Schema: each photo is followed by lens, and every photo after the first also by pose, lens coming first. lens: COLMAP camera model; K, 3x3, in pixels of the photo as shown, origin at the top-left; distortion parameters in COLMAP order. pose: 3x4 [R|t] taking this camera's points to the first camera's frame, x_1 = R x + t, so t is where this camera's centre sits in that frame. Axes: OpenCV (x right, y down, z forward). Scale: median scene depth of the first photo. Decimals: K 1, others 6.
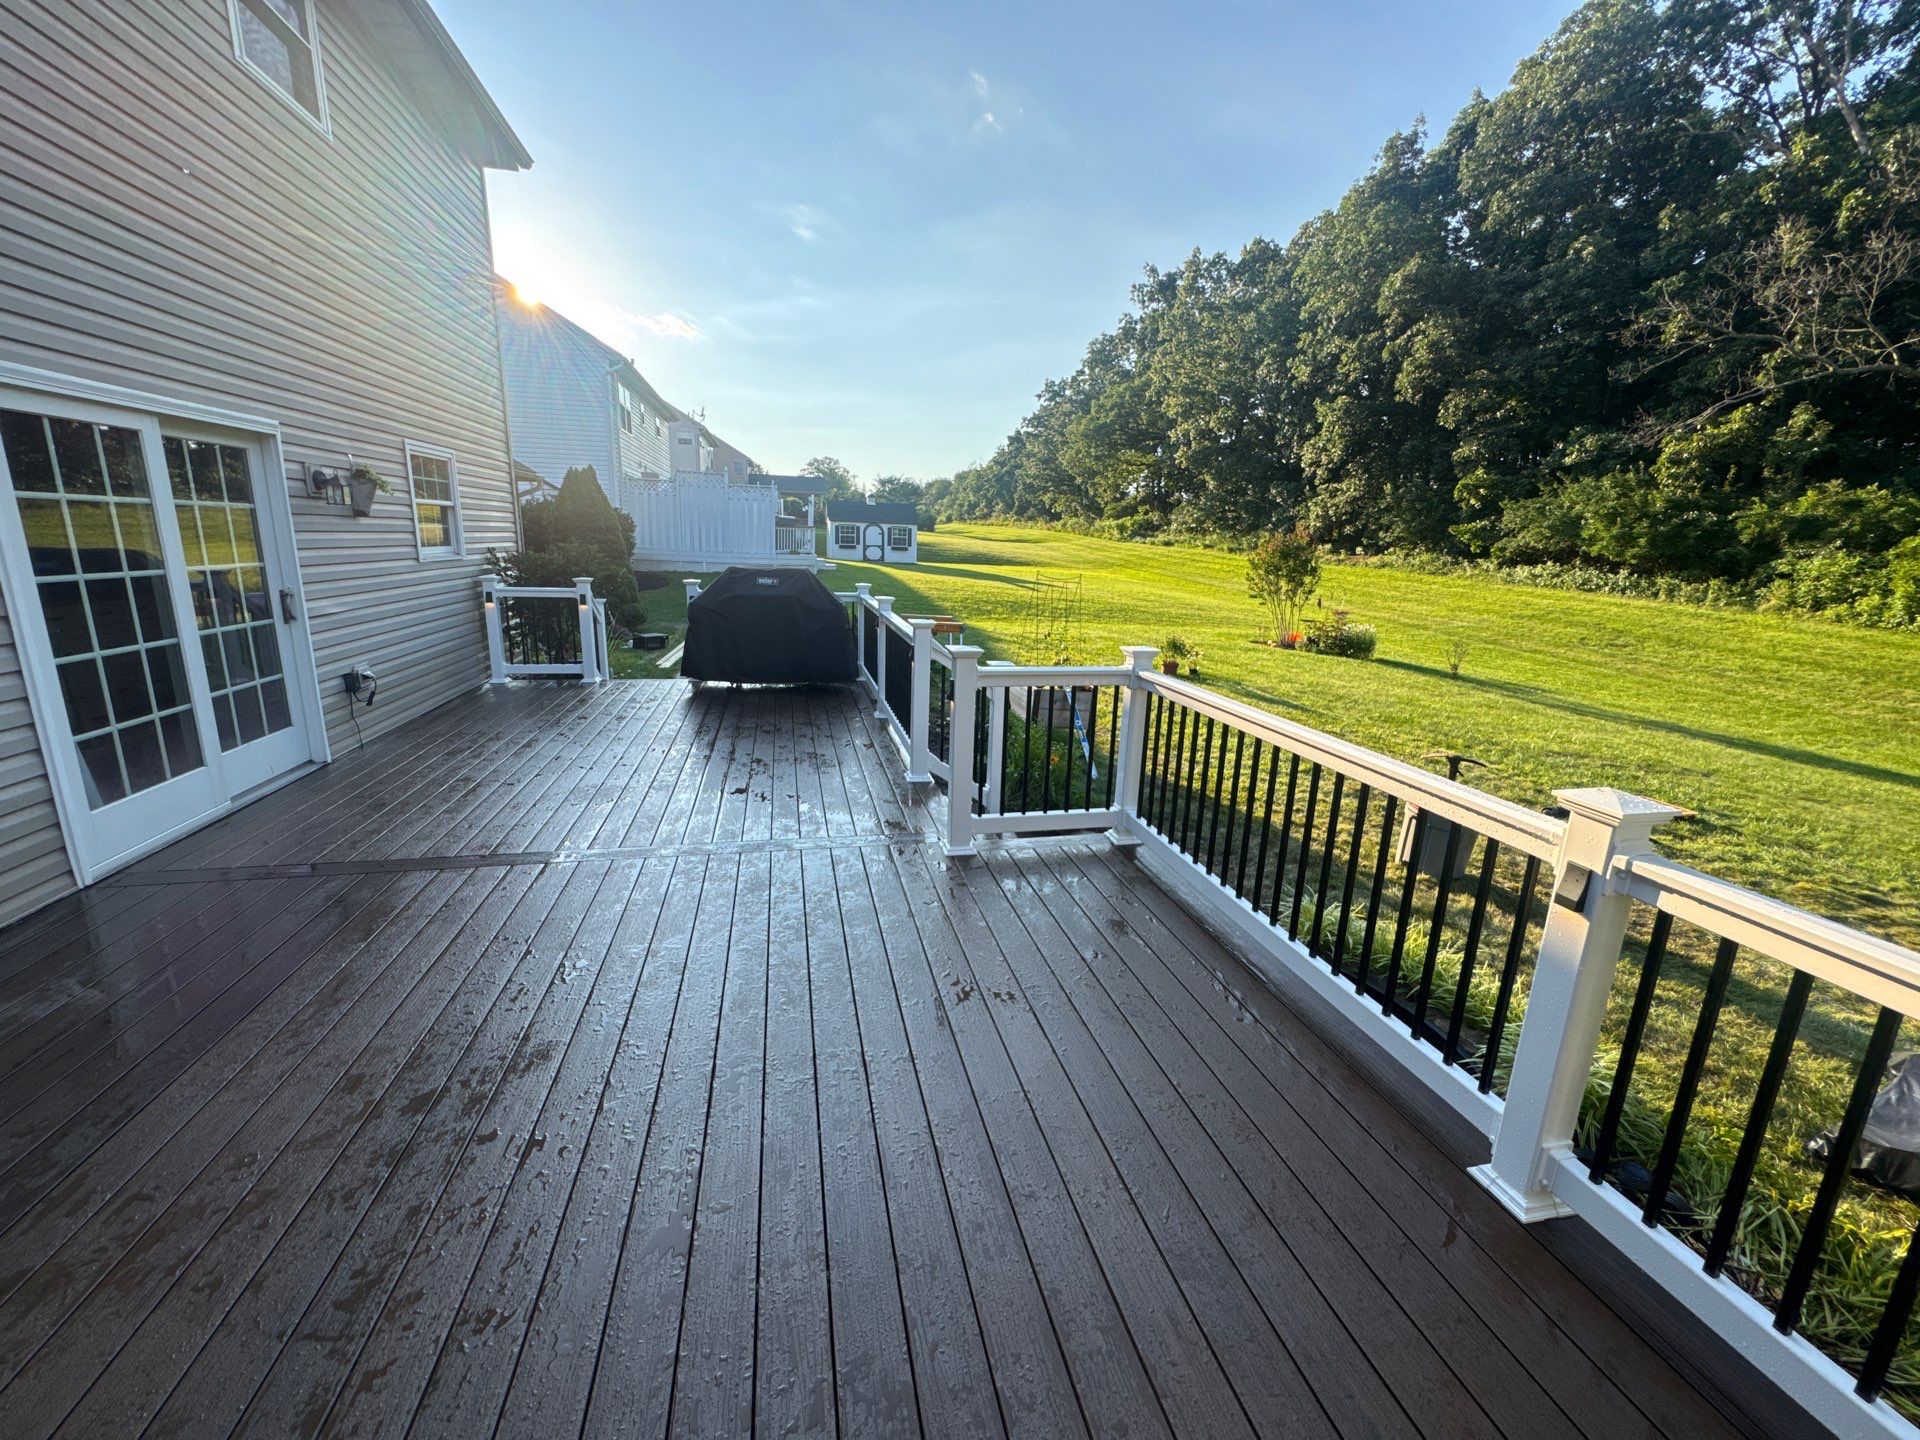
lens RADIAL K [[763.5, 0, 963.6], [0, 763.5, 715.0], [0, 0, 1]] dist [0.000855, -0.000287]
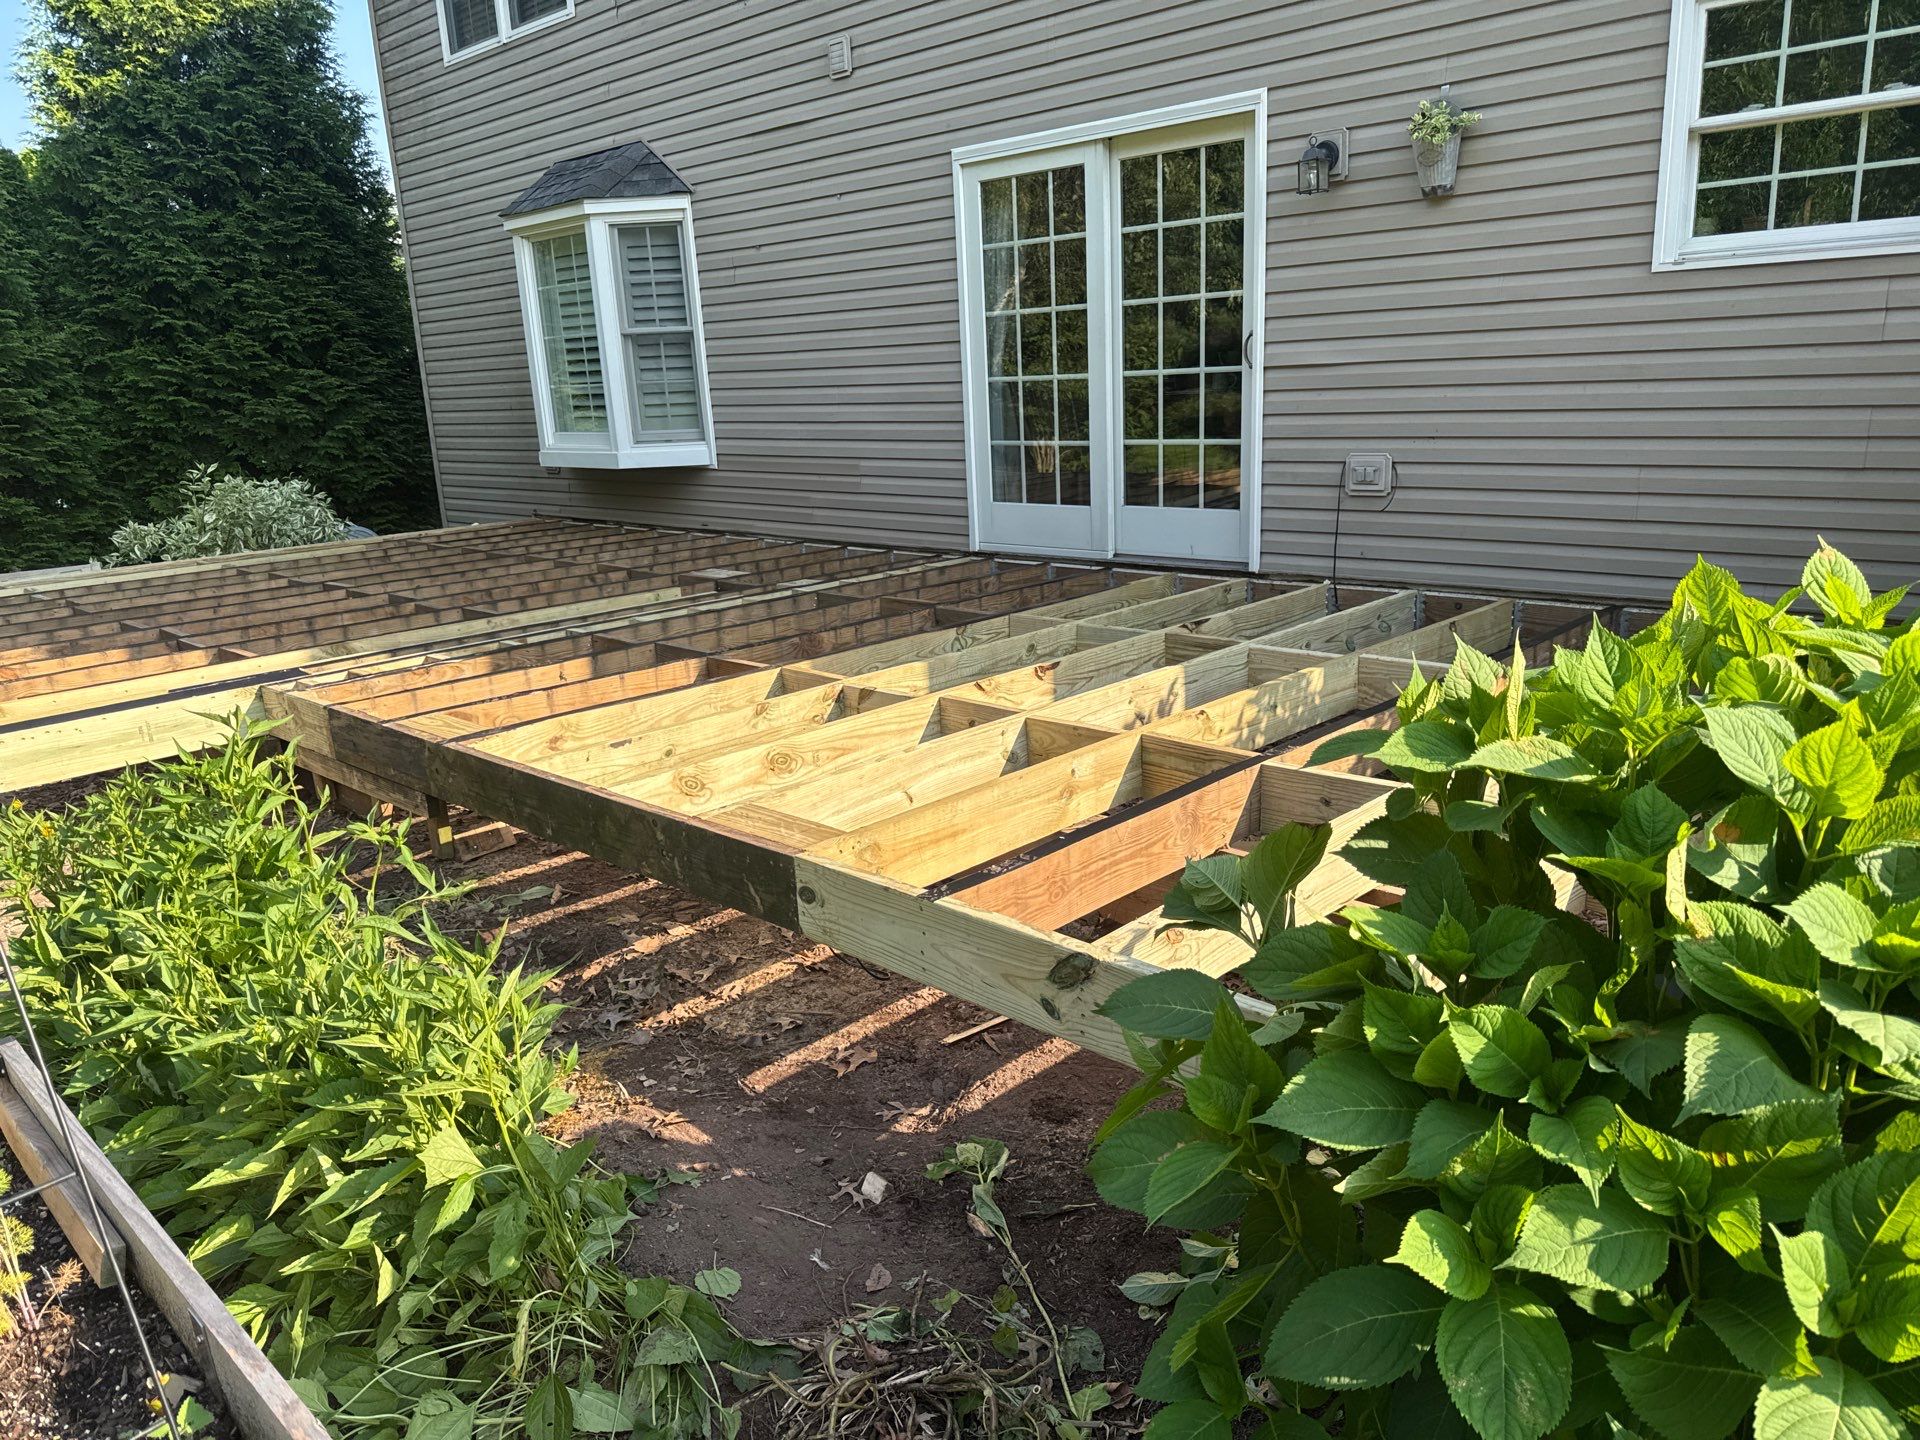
lens RADIAL K [[1367.8, 0, 962.3], [0, 1367.8, 713.4], [0, 0, 1]] dist [0.035317, -0.041099]
pose [[-0.820834, 0.156652, -0.549265, 0.035006], [-0.103227, 0.905131, 0.412411, -0.086456], [0.561762, 0.395220, -0.726791, 0.489274]]
